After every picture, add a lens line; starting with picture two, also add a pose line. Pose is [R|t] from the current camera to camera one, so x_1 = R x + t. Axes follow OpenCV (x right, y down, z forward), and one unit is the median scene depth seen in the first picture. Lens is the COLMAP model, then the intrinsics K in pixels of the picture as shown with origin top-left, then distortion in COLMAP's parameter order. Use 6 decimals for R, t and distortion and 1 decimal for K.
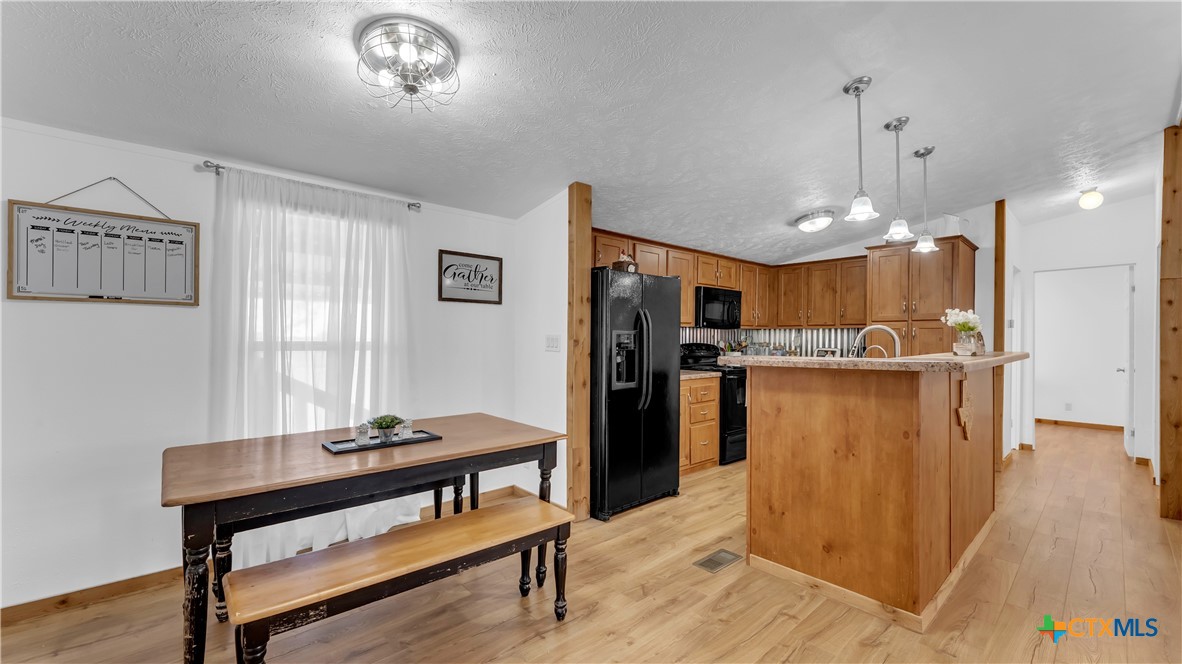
lens RADIAL K [[477.0, 0, 587.1], [0, 477.0, 336.7], [0, 0, 1]] dist [-0.000895, -0.000040]
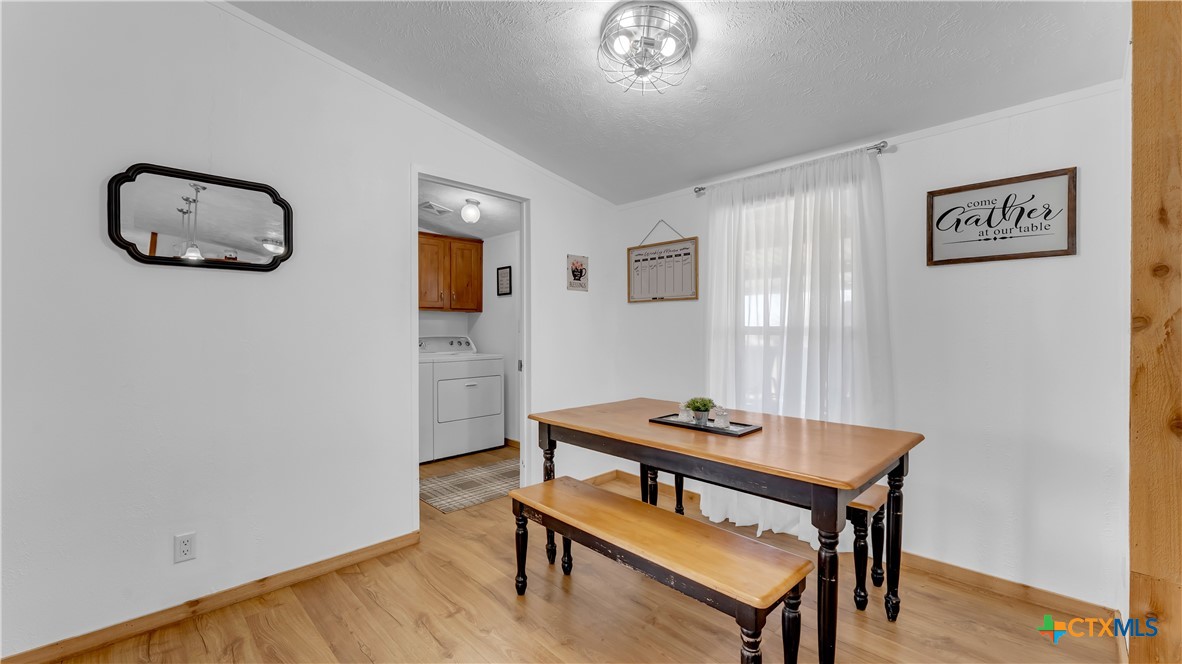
lens RADIAL K [[477.0, 0, 591.1], [0, 477.0, 331.7], [0, 0, 1]] dist [-0.000895, -0.000040]
pose [[0.043564, -0.002237, -0.999048, 0.393926], [0.003472, 0.999992, -0.002087, 0.021419], [0.999045, -0.003378, 0.043571, 0.523622]]
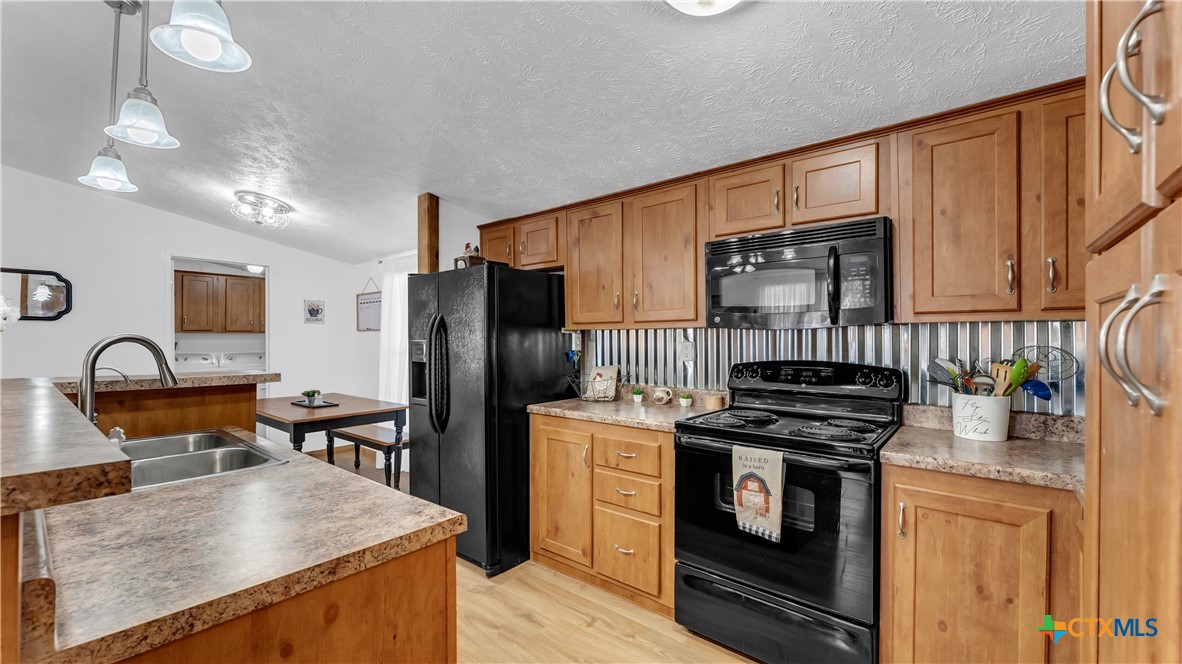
lens RADIAL K [[477.0, 0, 593.3], [0, 477.0, 335.8], [0, 0, 1]] dist [-0.000895, -0.000040]
pose [[0.148933, -0.010945, -0.988787, 1.106558], [0.006135, 0.999930, -0.010144, -0.011609], [0.988828, -0.004555, 0.148990, 1.286250]]
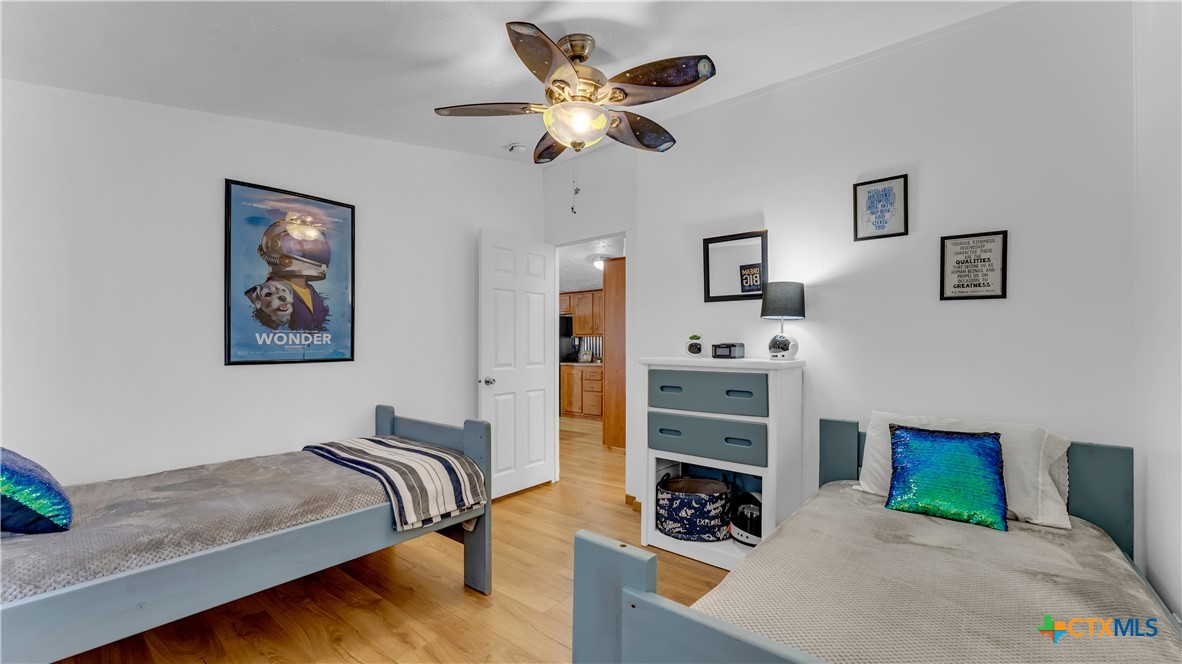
lens RADIAL K [[477.0, 0, 590.2], [0, 477.0, 337.9], [0, 0, 1]] dist [-0.000895, -0.000040]
pose [[0.141338, -0.013202, -0.989873, 2.819607], [0.009625, 0.999882, -0.011961, 0.004289], [0.989915, -0.007837, 0.141448, 1.089546]]
